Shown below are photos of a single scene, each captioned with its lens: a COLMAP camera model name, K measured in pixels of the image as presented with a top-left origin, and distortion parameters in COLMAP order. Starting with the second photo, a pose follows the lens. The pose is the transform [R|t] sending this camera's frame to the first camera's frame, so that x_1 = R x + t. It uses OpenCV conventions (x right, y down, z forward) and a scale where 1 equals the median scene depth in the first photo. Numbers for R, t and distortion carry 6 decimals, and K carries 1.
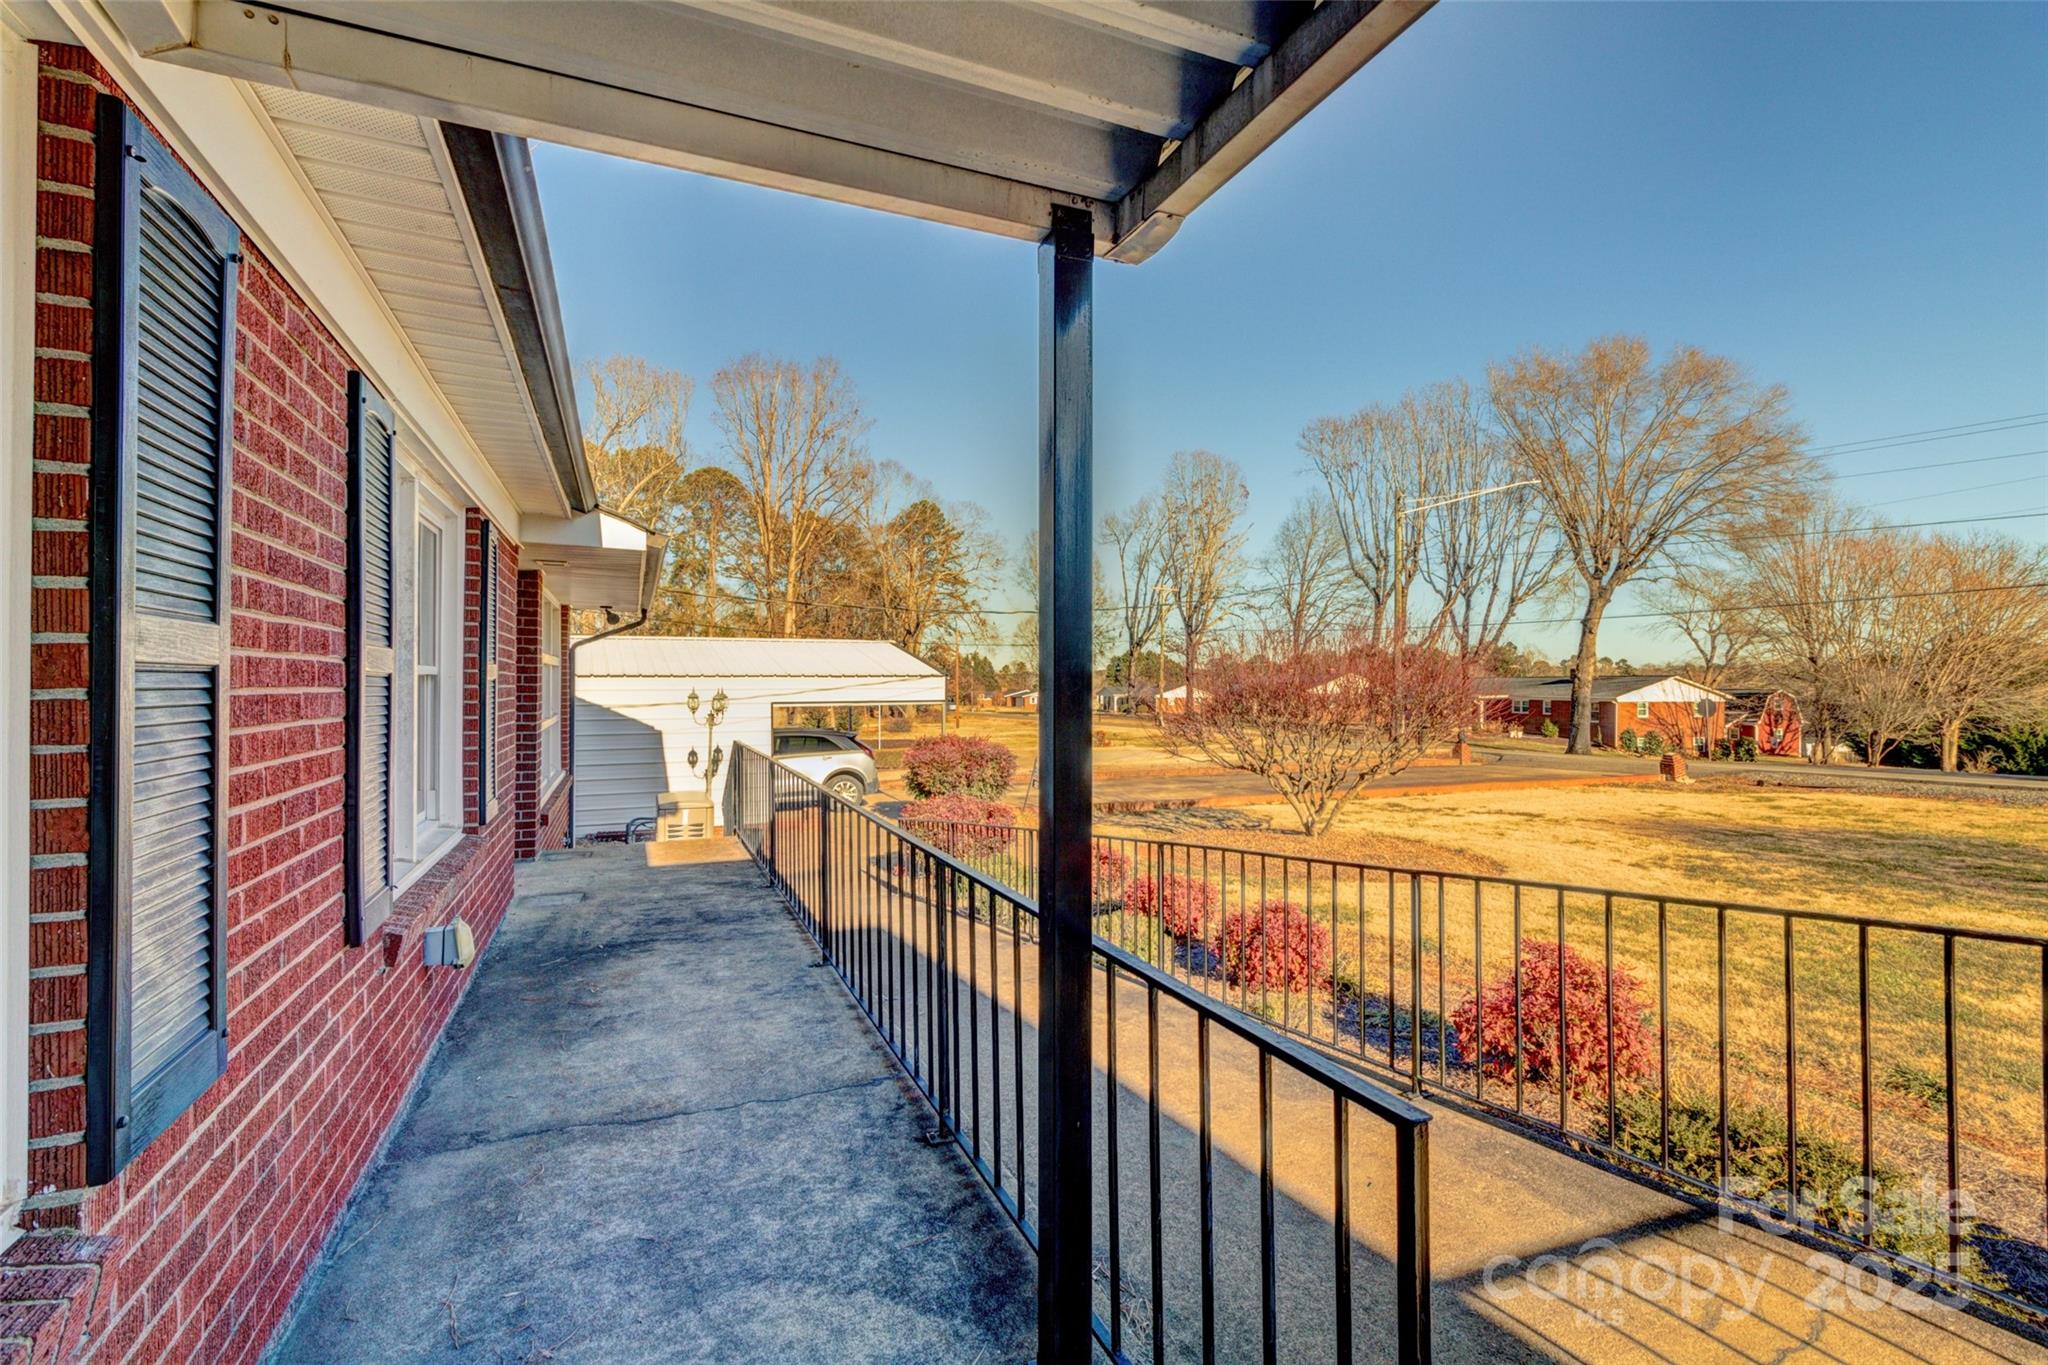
lens RADIAL K [[942.0, 0, 1024.0], [0, 942.0, 682.5], [0, 0, 1]] dist [0.003546, 0.000307]
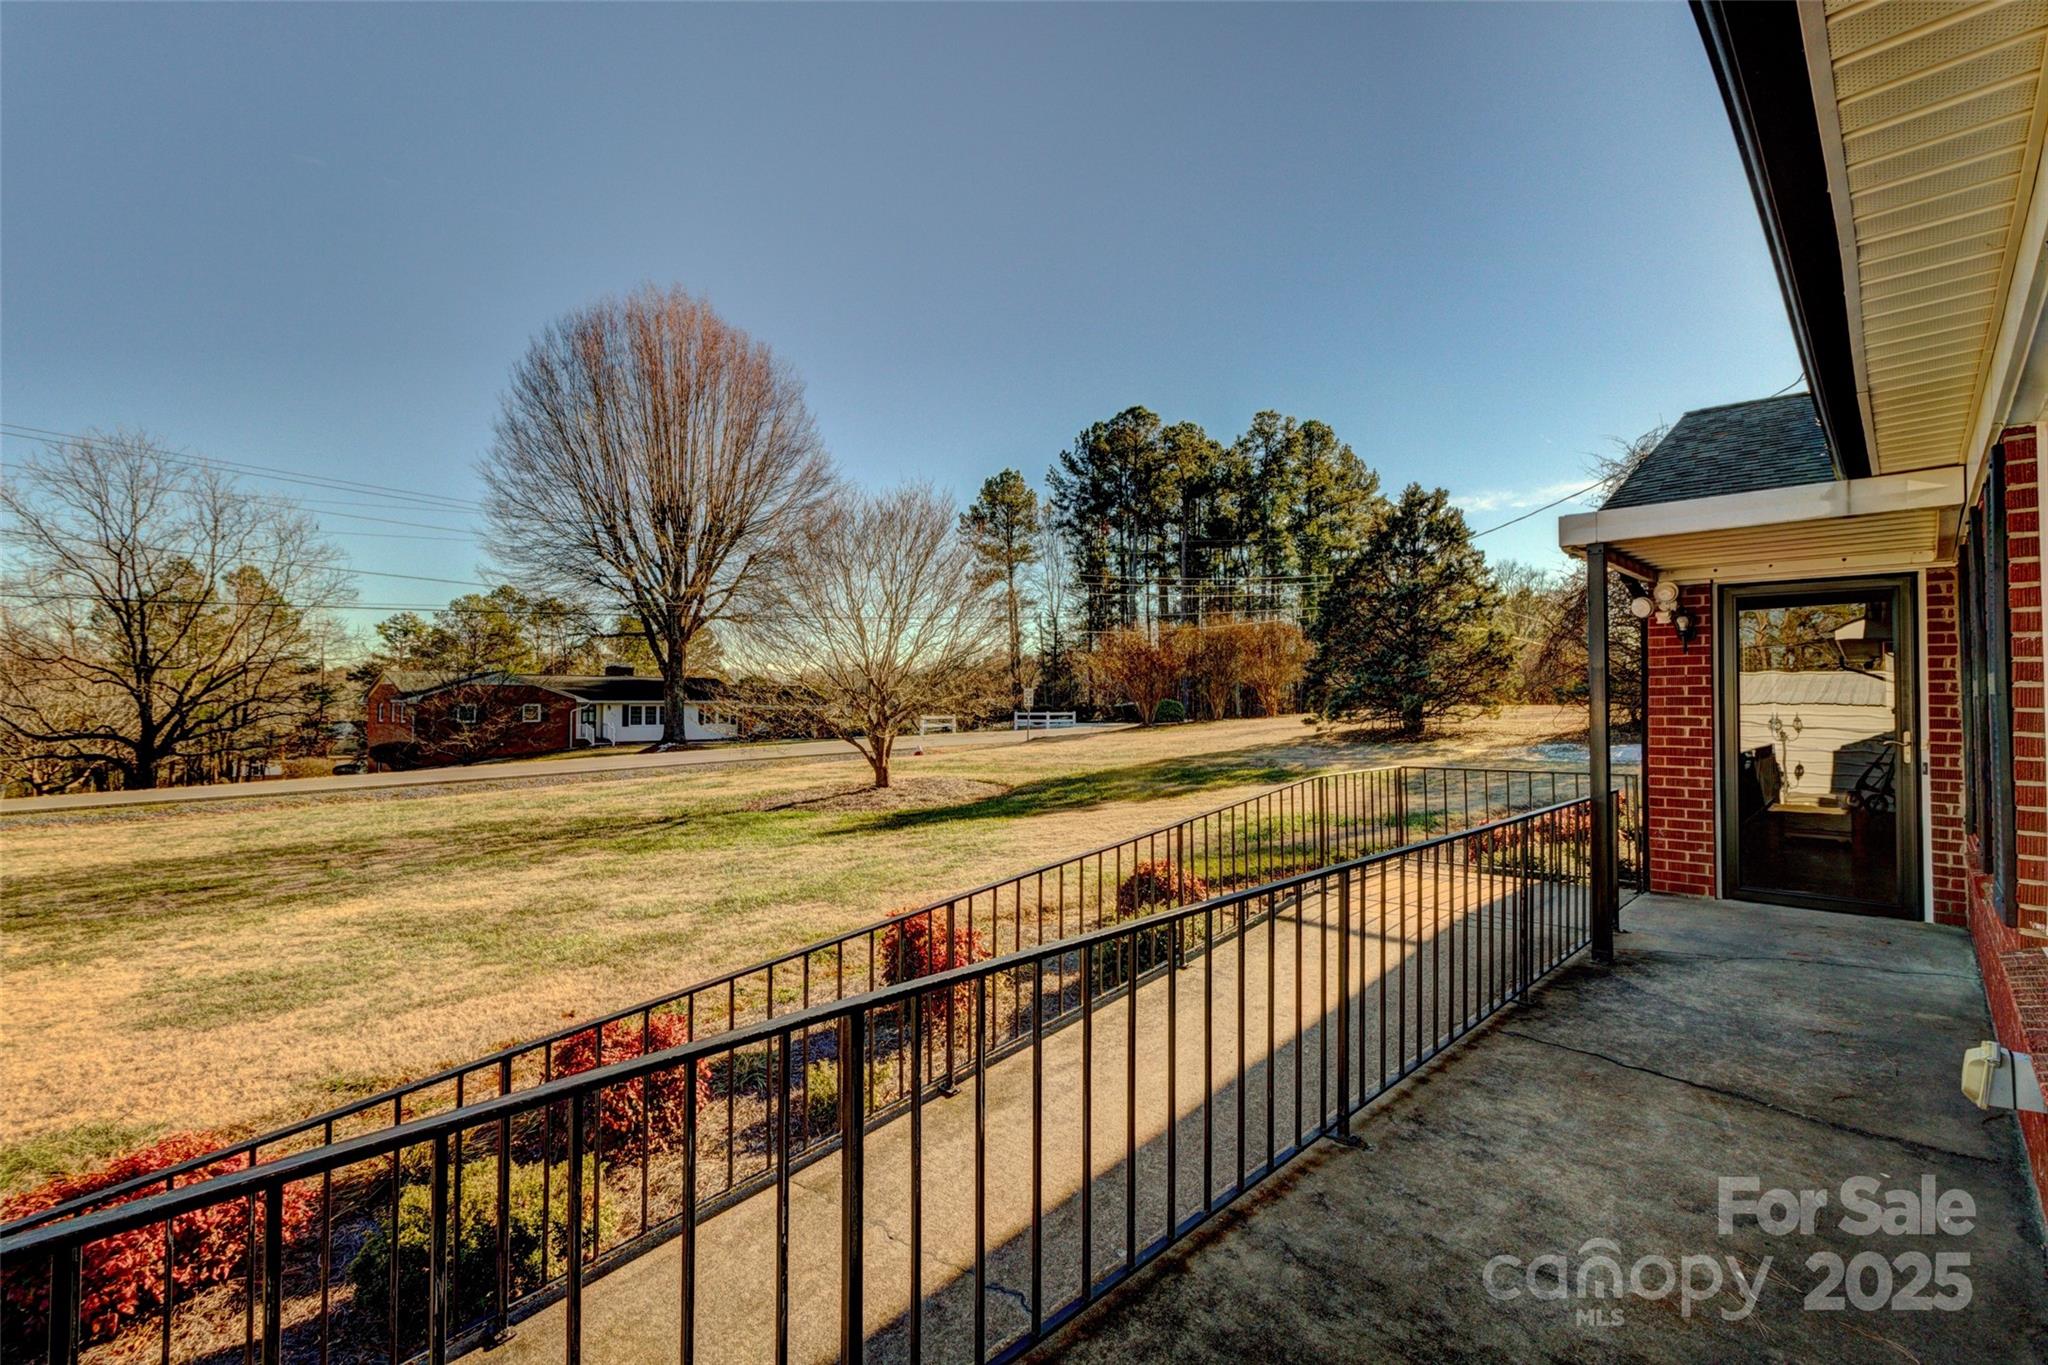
lens RADIAL K [[942.0, 0, 1024.0], [0, 942.0, 682.5], [0, 0, 1]] dist [0.003546, 0.000307]
pose [[-0.410203, 0.031360, 0.911455, -1.117077], [0.002663, 0.999446, -0.033189, 0.010117], [-0.911990, -0.011187, -0.410059, 2.275383]]
